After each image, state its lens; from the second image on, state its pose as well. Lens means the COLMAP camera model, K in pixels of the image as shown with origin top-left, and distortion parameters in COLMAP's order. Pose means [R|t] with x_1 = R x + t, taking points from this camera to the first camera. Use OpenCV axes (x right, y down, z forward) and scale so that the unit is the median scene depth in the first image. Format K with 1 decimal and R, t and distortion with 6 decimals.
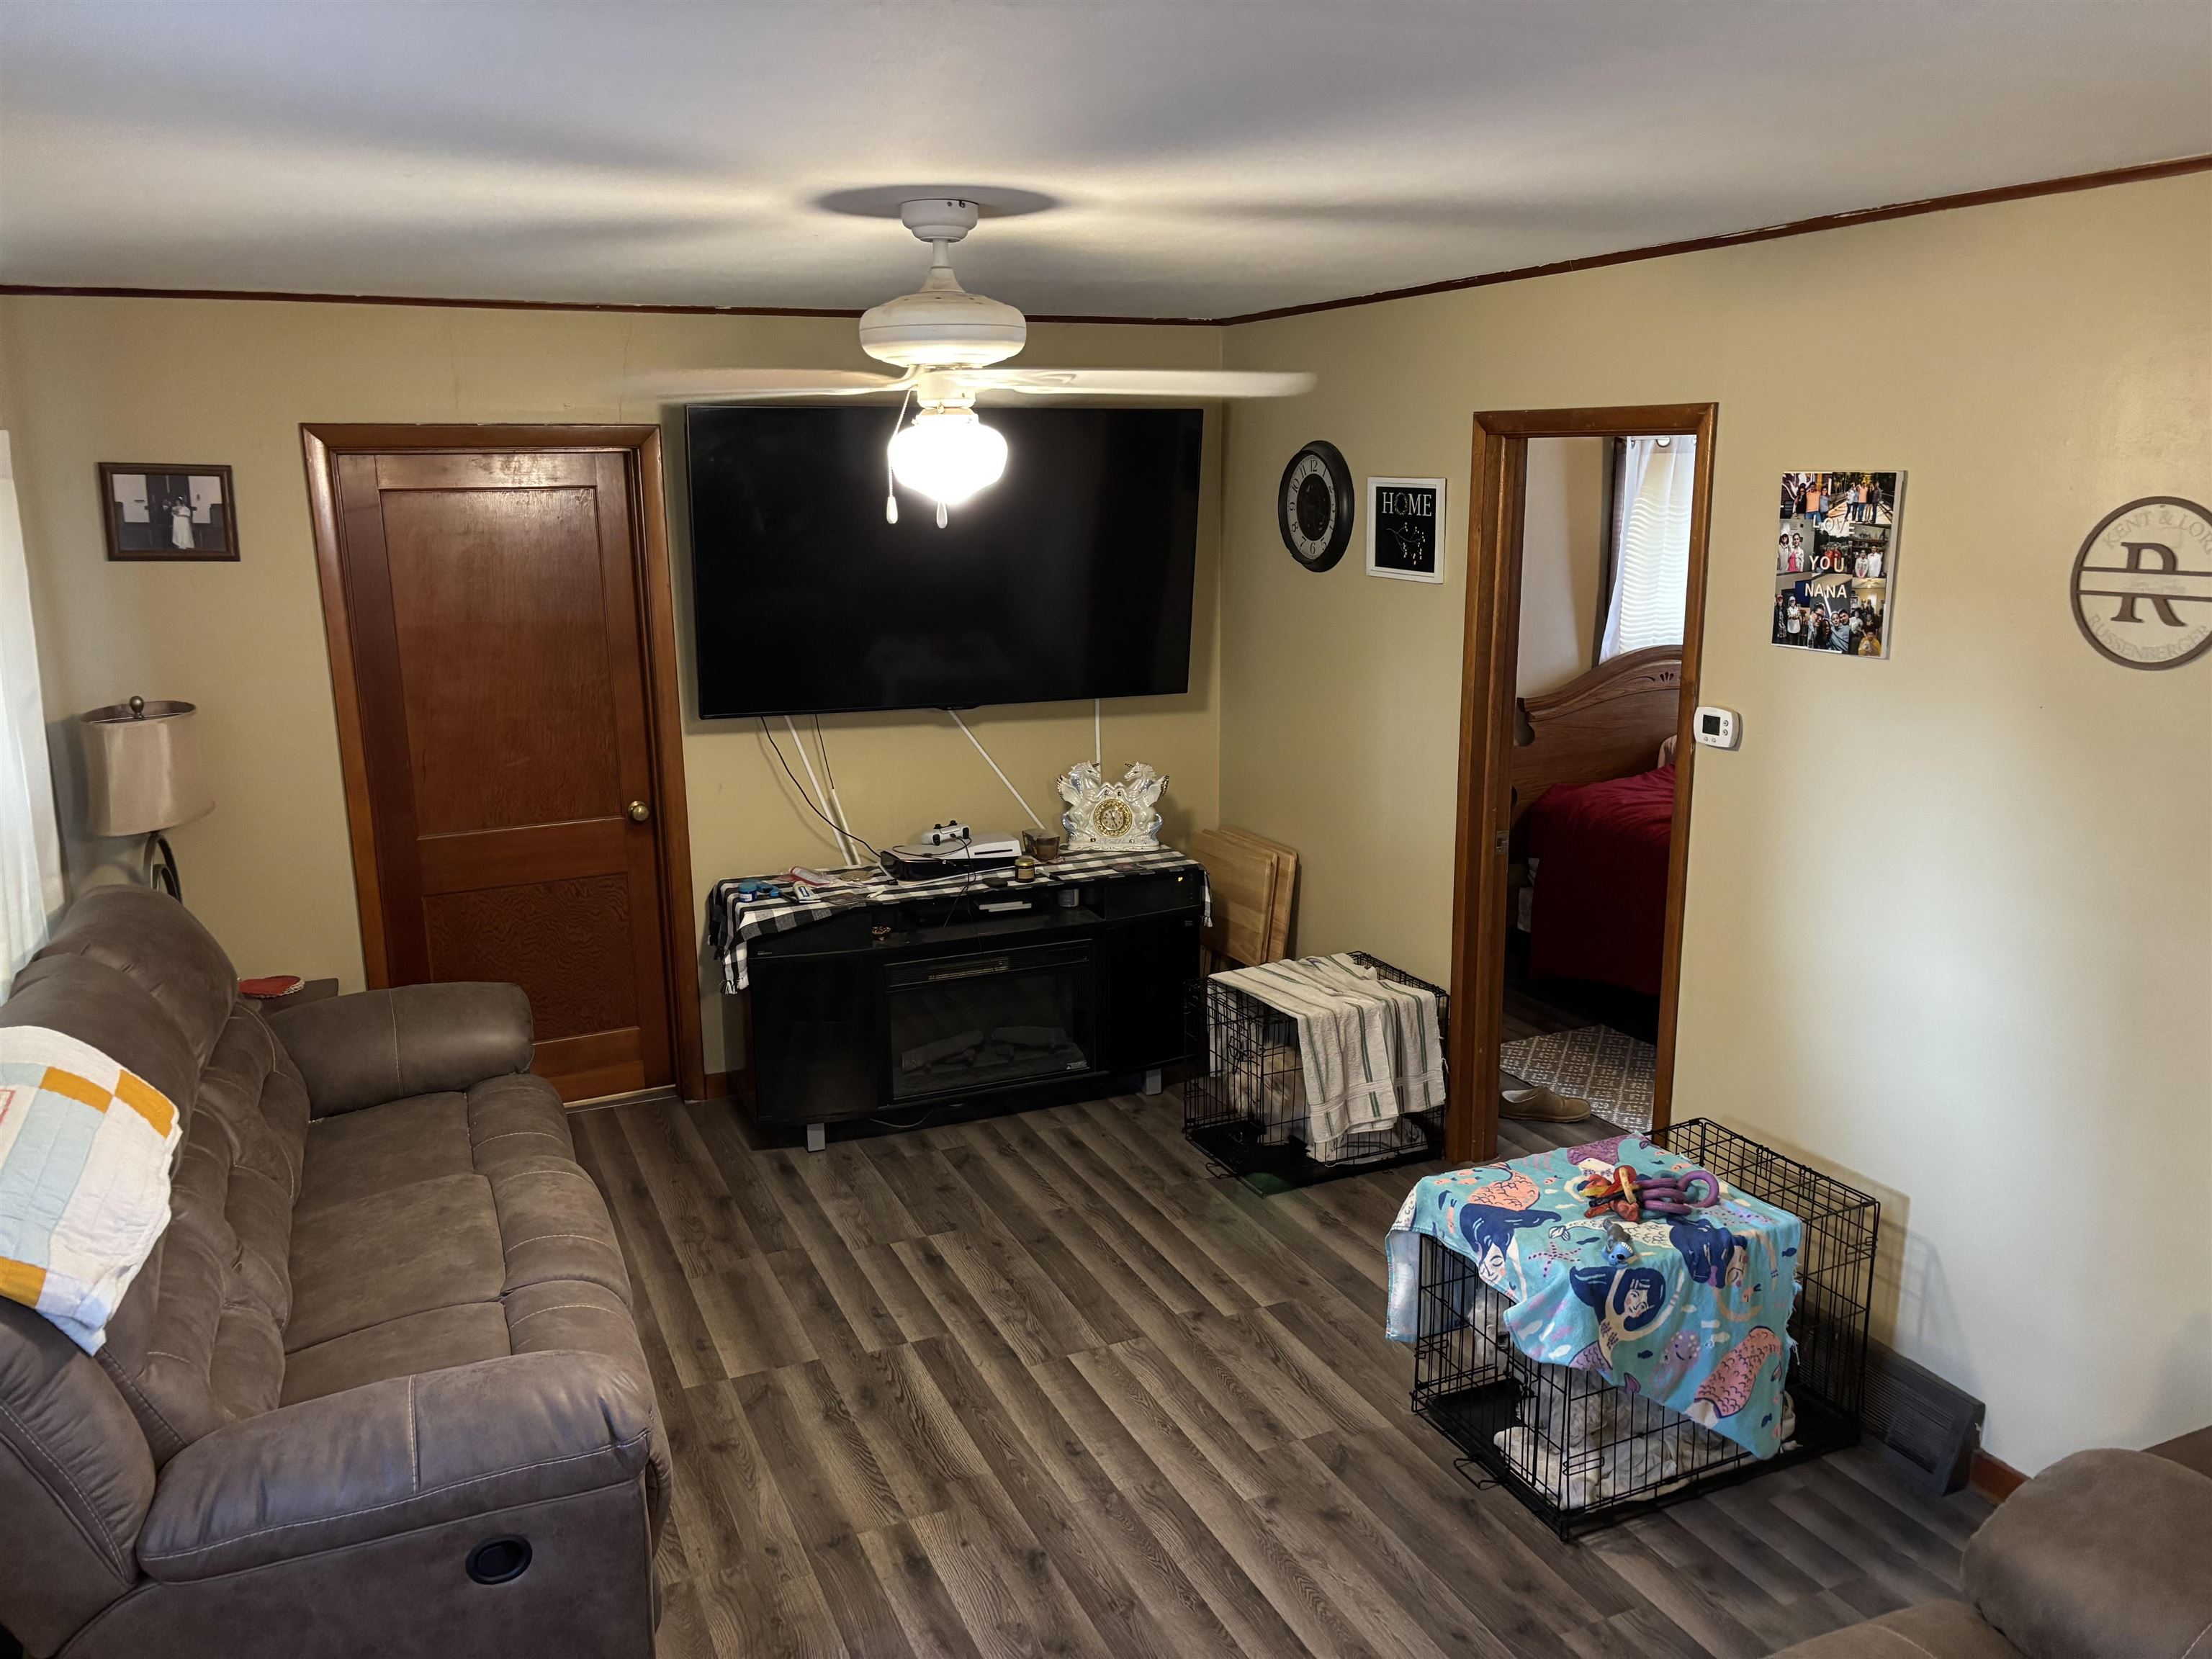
lens RADIAL K [[1683.7, 0, 1106.3], [0, 1683.7, 826.0], [0, 0, 1]] dist [0.016071, 0.003783]
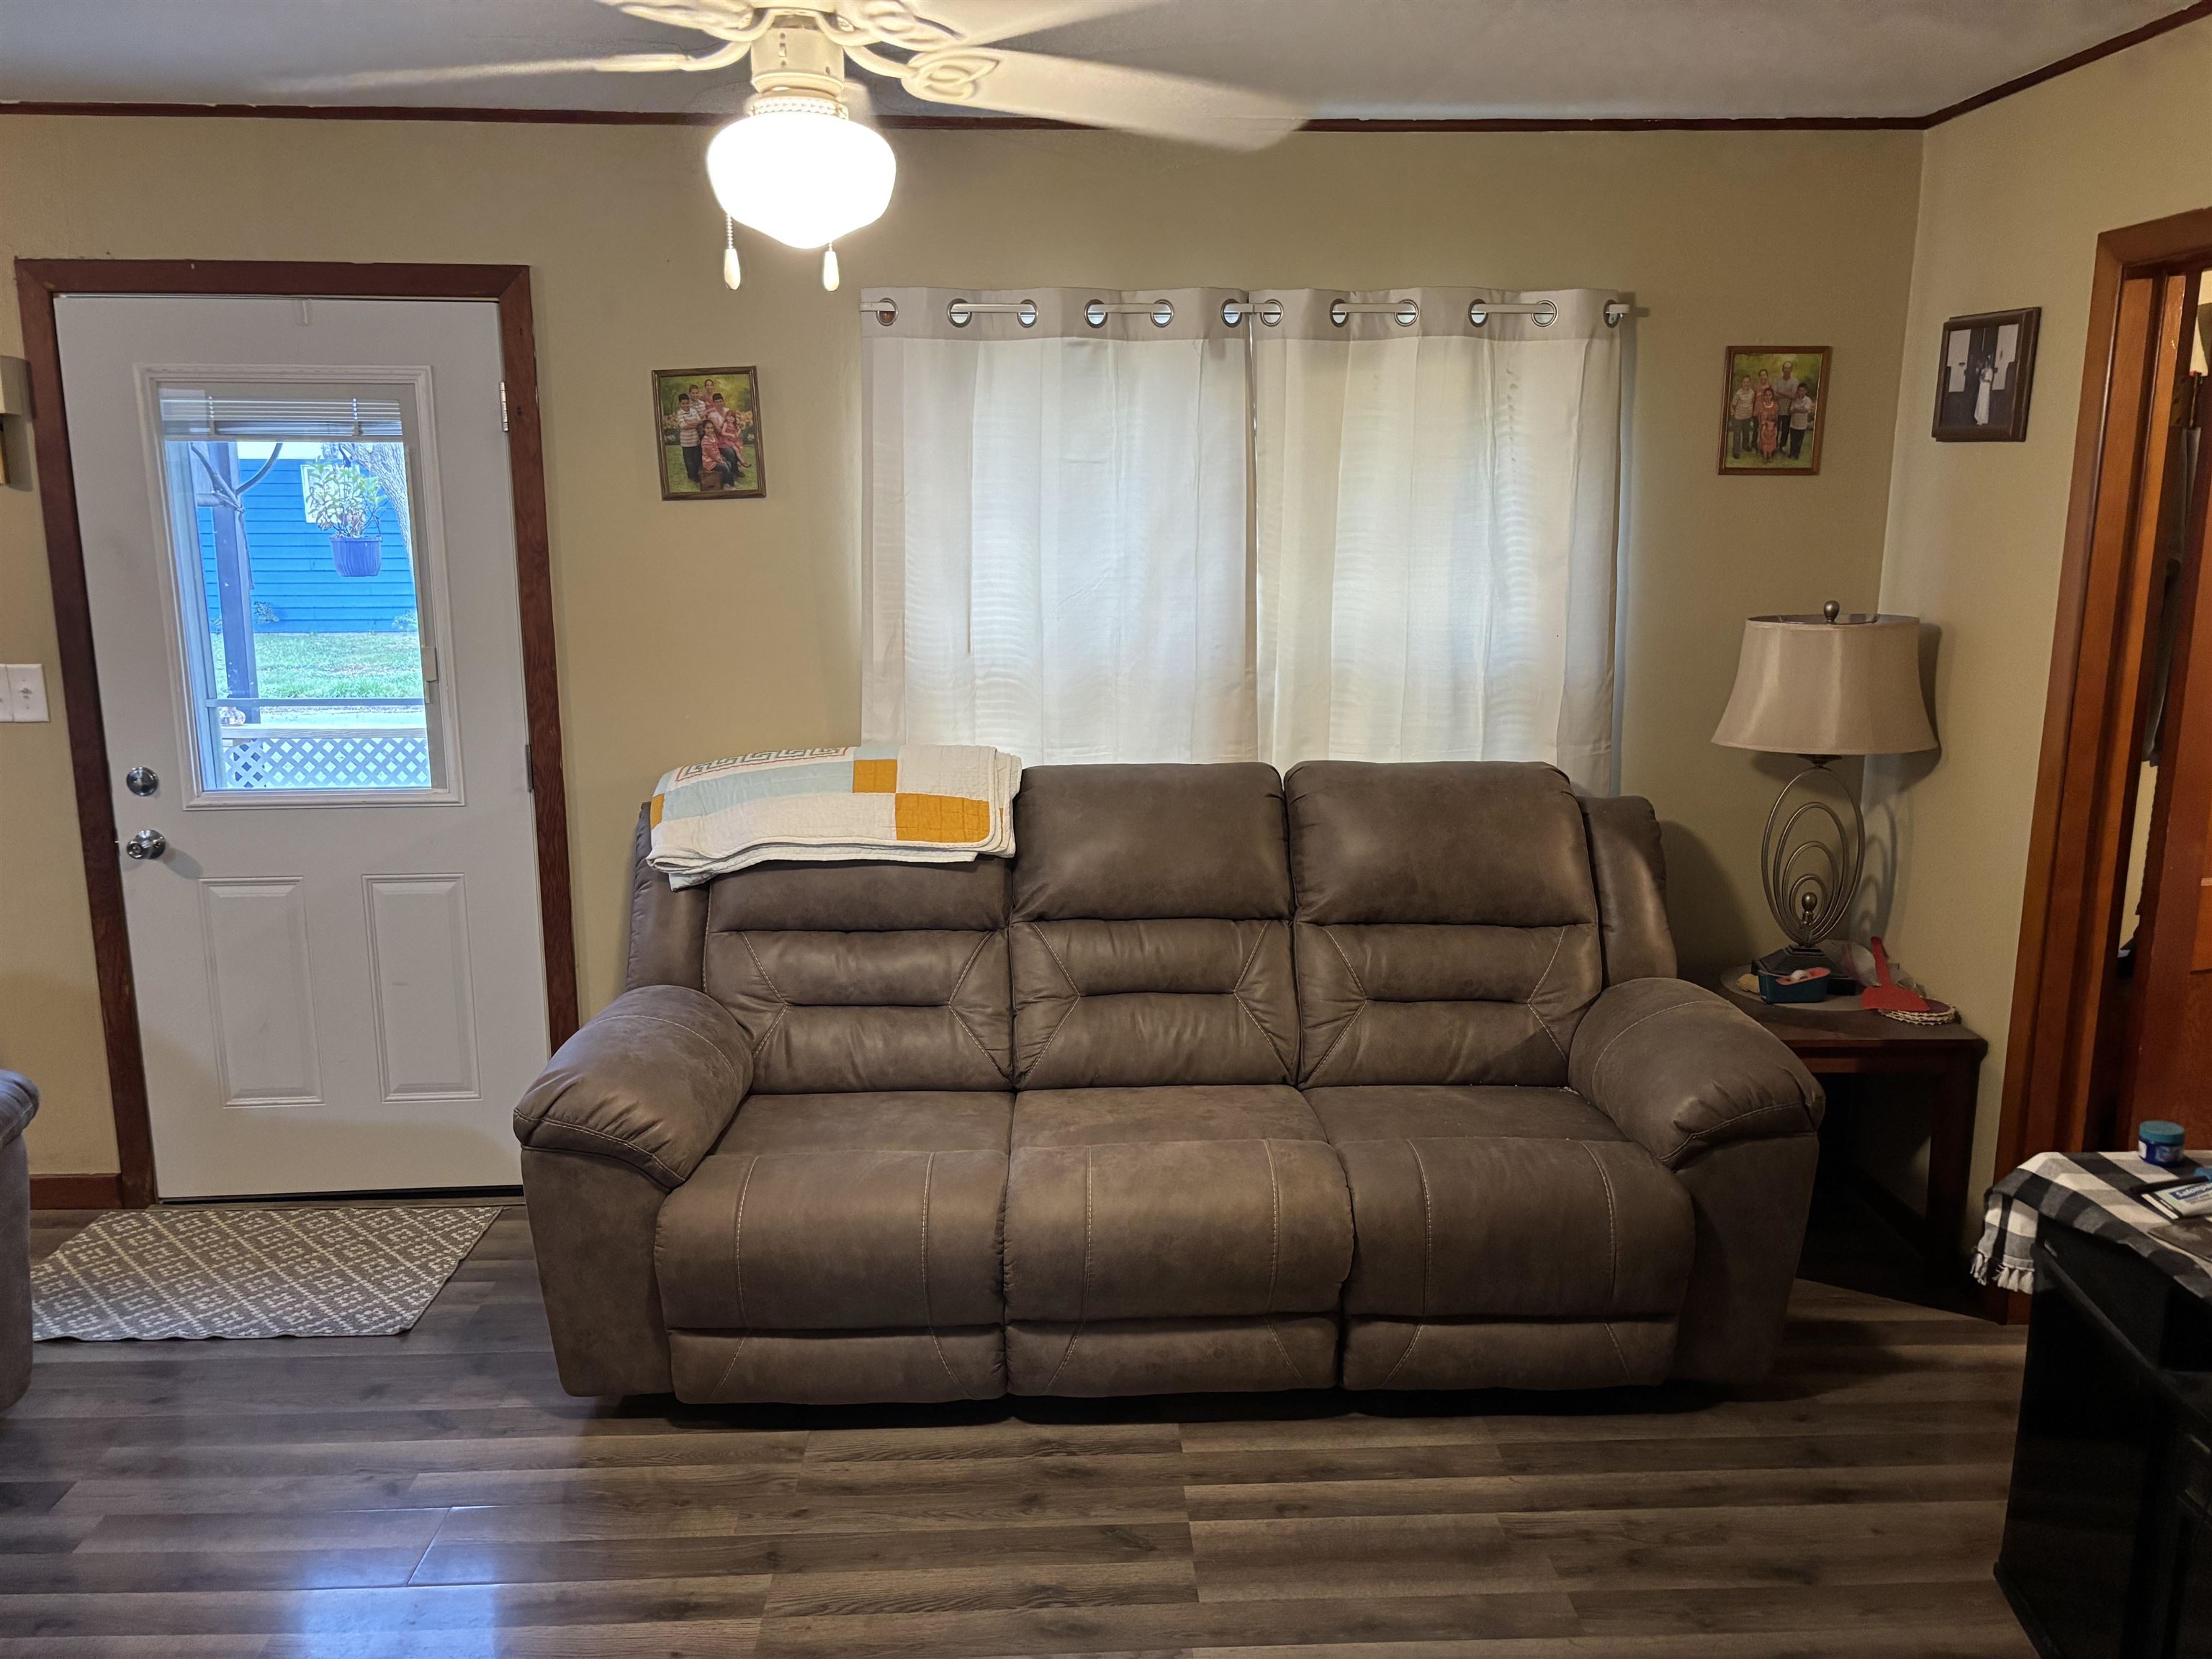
lens RADIAL K [[1683.7, 0, 1104.9], [0, 1683.7, 841.8], [0, 0, 1]] dist [0.016071, 0.003783]
pose [[-0.371263, 0.192650, -0.908322, 0.338199], [-0.195797, 0.940000, 0.279398, -0.124691], [0.907649, 0.281577, -0.311267, 0.945250]]
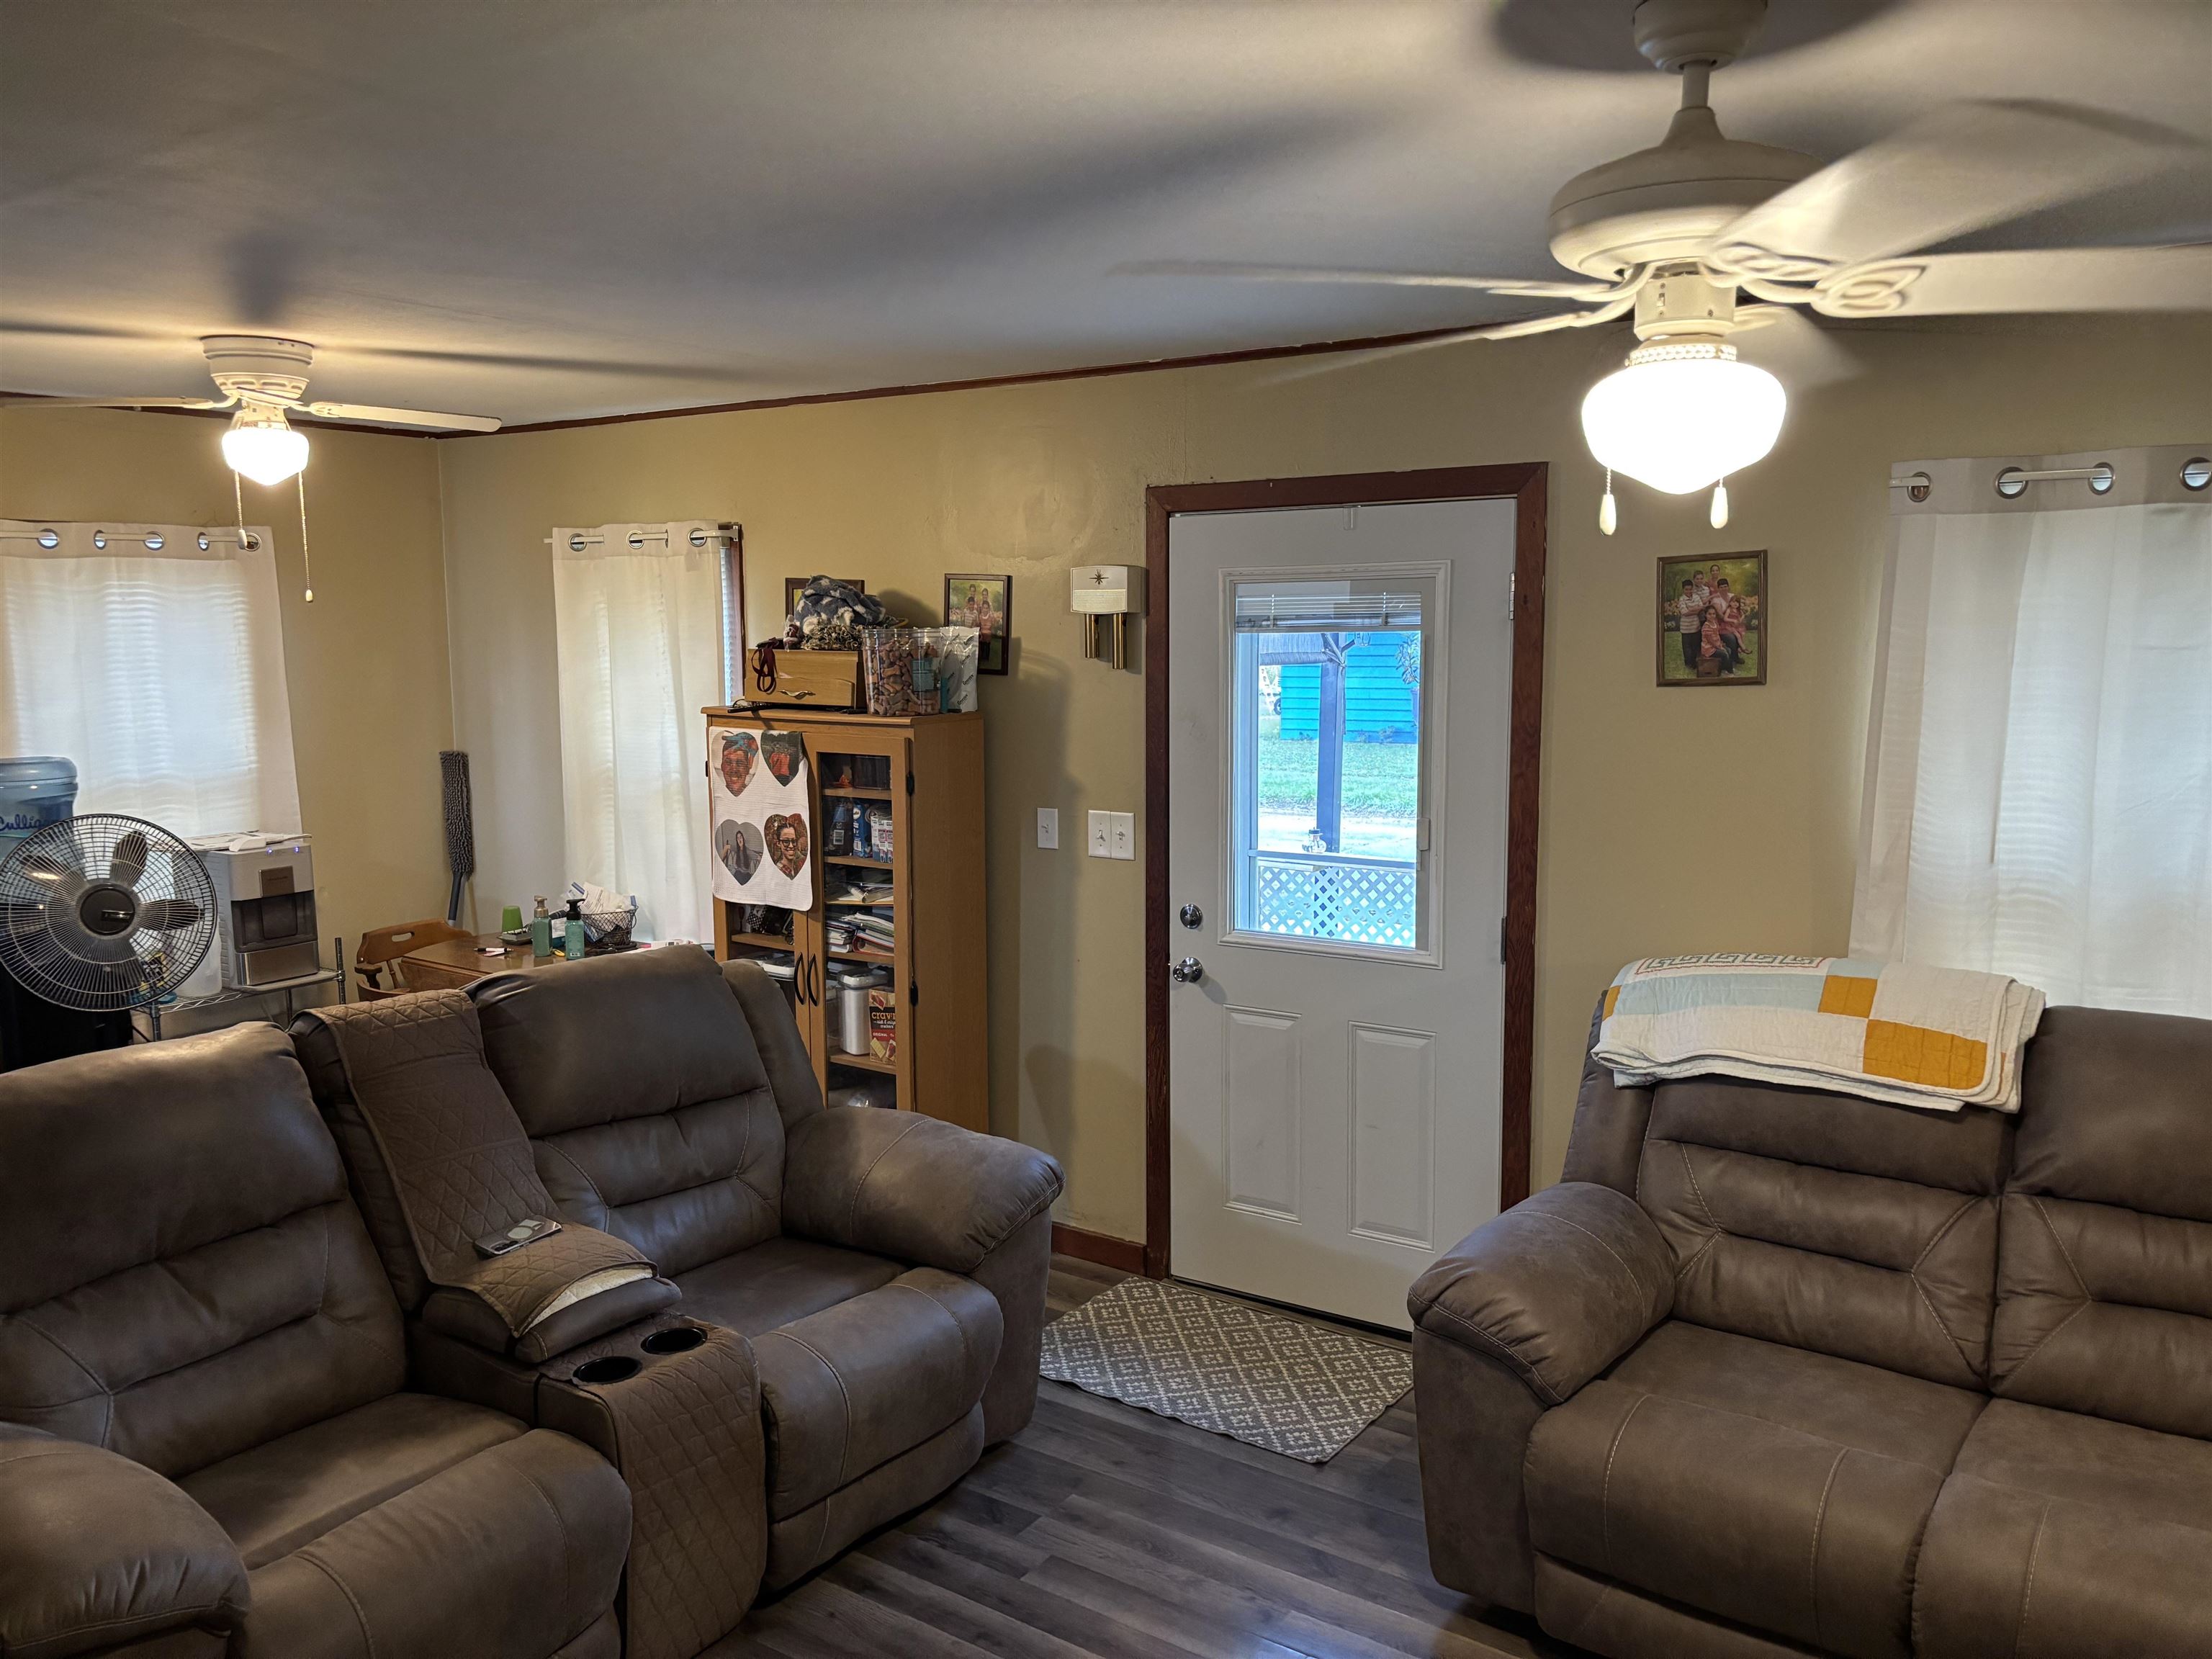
lens RADIAL K [[1683.7, 0, 1099.7], [0, 1683.7, 824.1], [0, 0, 1]] dist [0.016071, 0.003783]
pose [[-0.861073, 0.075627, -0.502825, 0.278996], [-0.095131, 0.947457, 0.305411, -0.169906], [0.499502, 0.310816, -0.808635, 0.990128]]
